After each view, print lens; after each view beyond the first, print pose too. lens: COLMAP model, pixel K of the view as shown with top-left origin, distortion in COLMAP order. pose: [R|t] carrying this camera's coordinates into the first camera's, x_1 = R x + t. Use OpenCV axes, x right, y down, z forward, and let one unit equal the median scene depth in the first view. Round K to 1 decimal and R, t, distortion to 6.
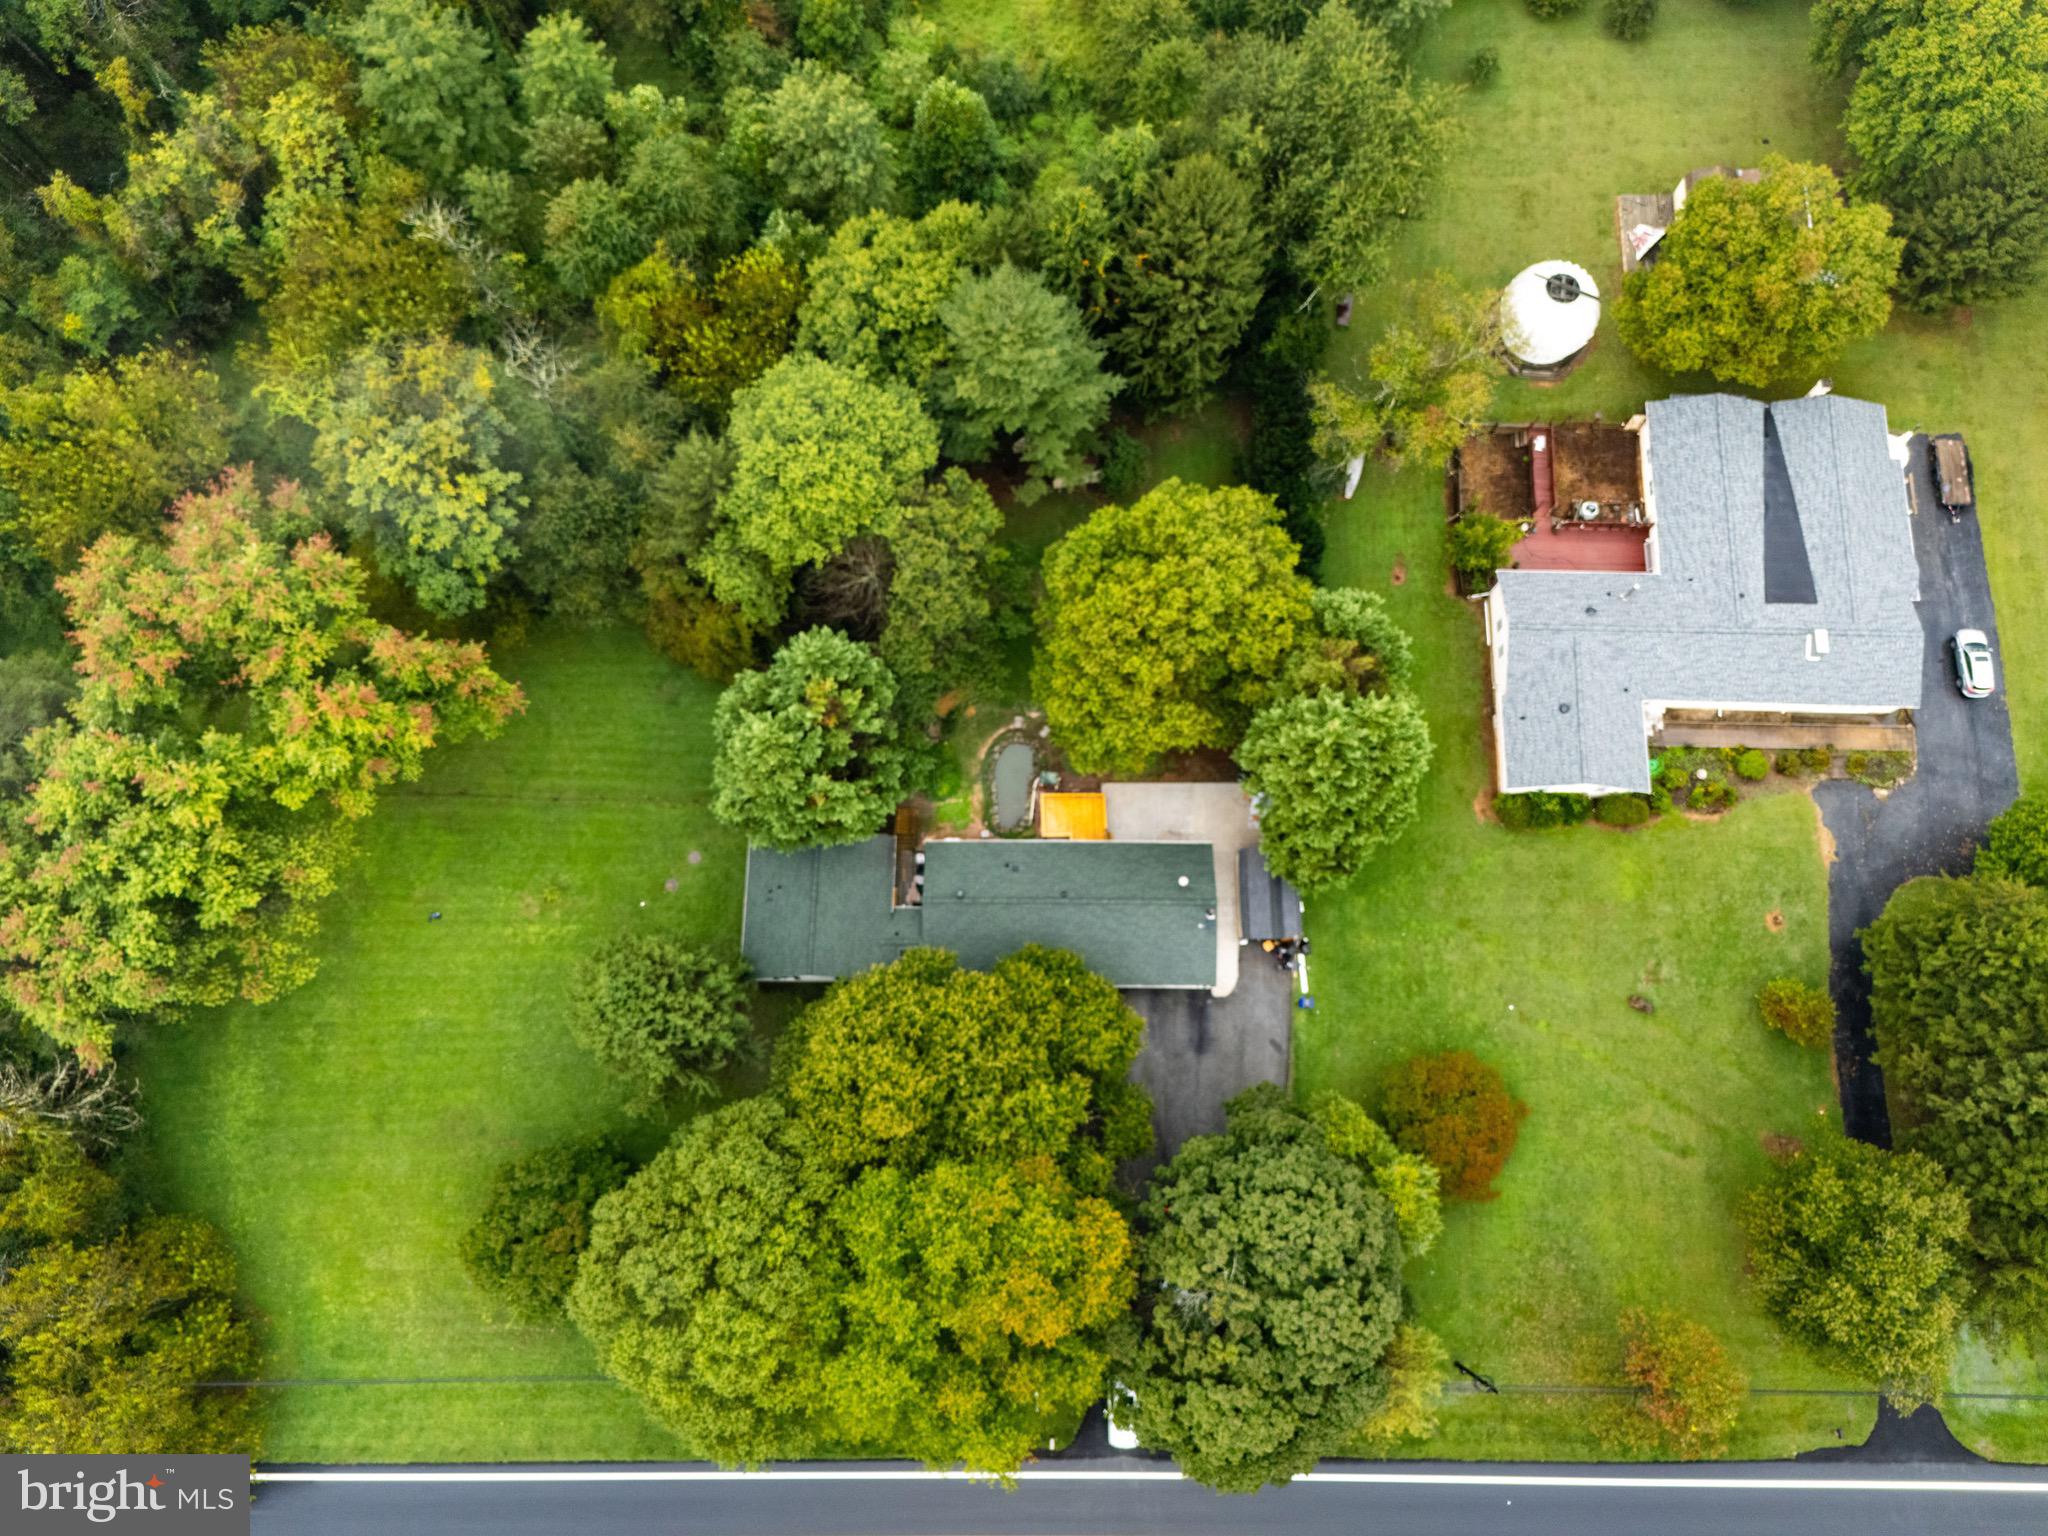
lens RADIAL K [[1490.4, 0, 1028.0], [0, 1490.4, 769.3], [0, 0, 1]] dist [0.055117, -0.046931]
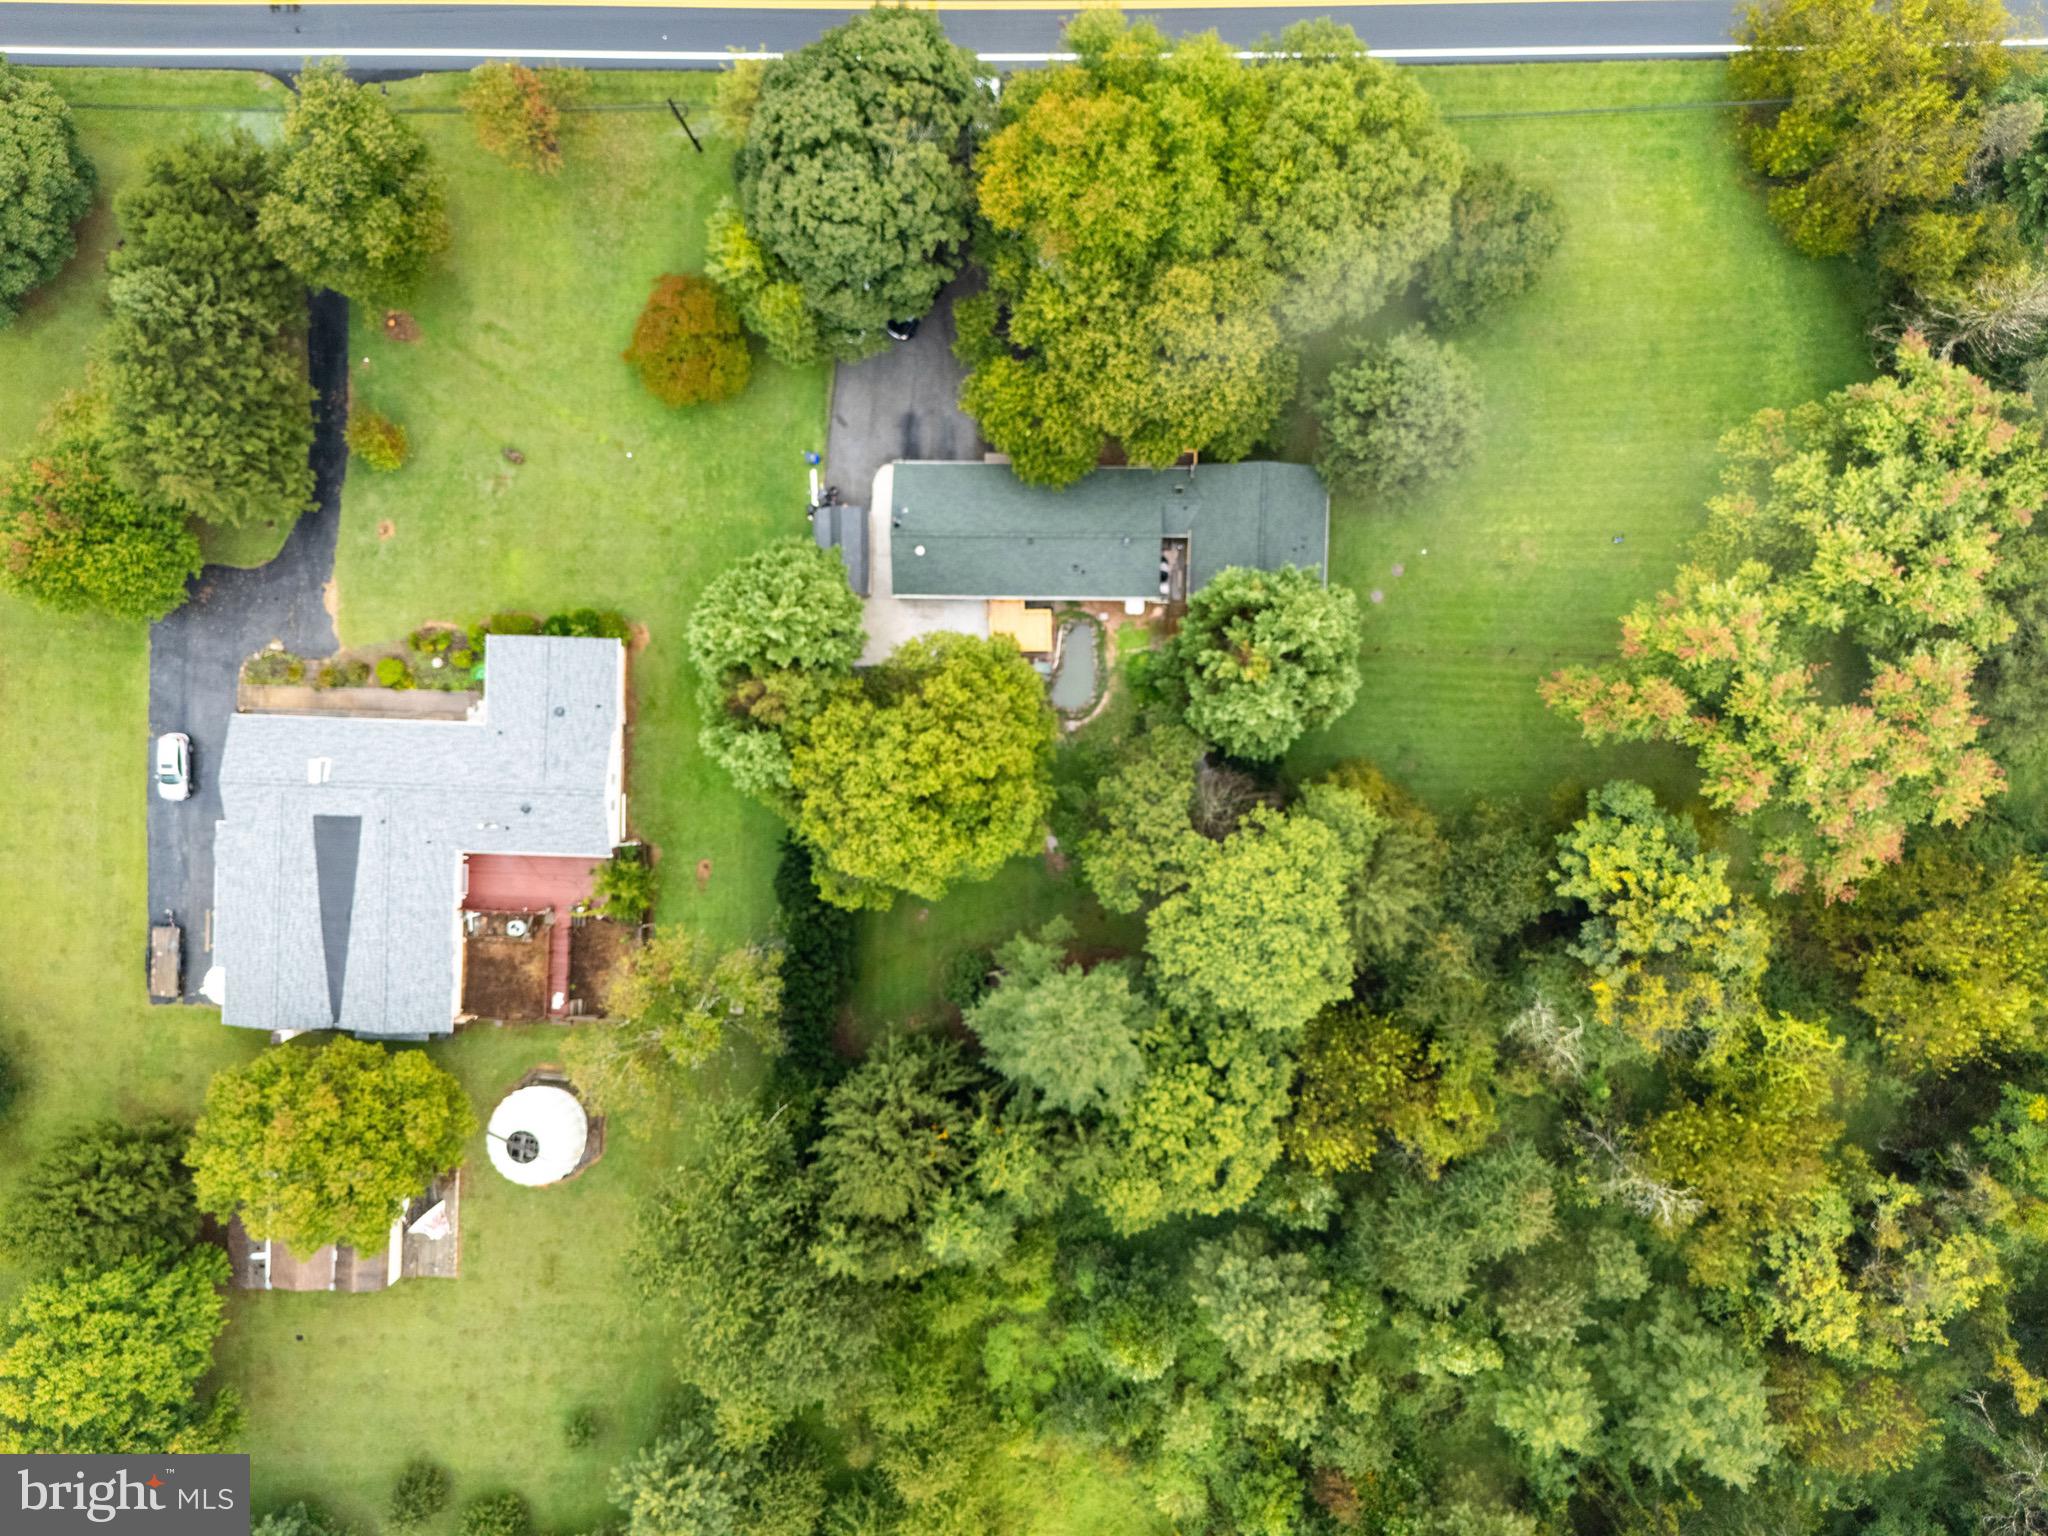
lens RADIAL K [[1490.4, 0, 1028.0], [0, 1490.4, 769.3], [0, 0, 1]] dist [0.055117, -0.046931]
pose [[-0.999492, -0.008150, 0.030795, -0.008626], [0.014862, -0.974358, 0.224512, -0.316390], [0.028176, 0.224856, 0.973985, -0.018792]]
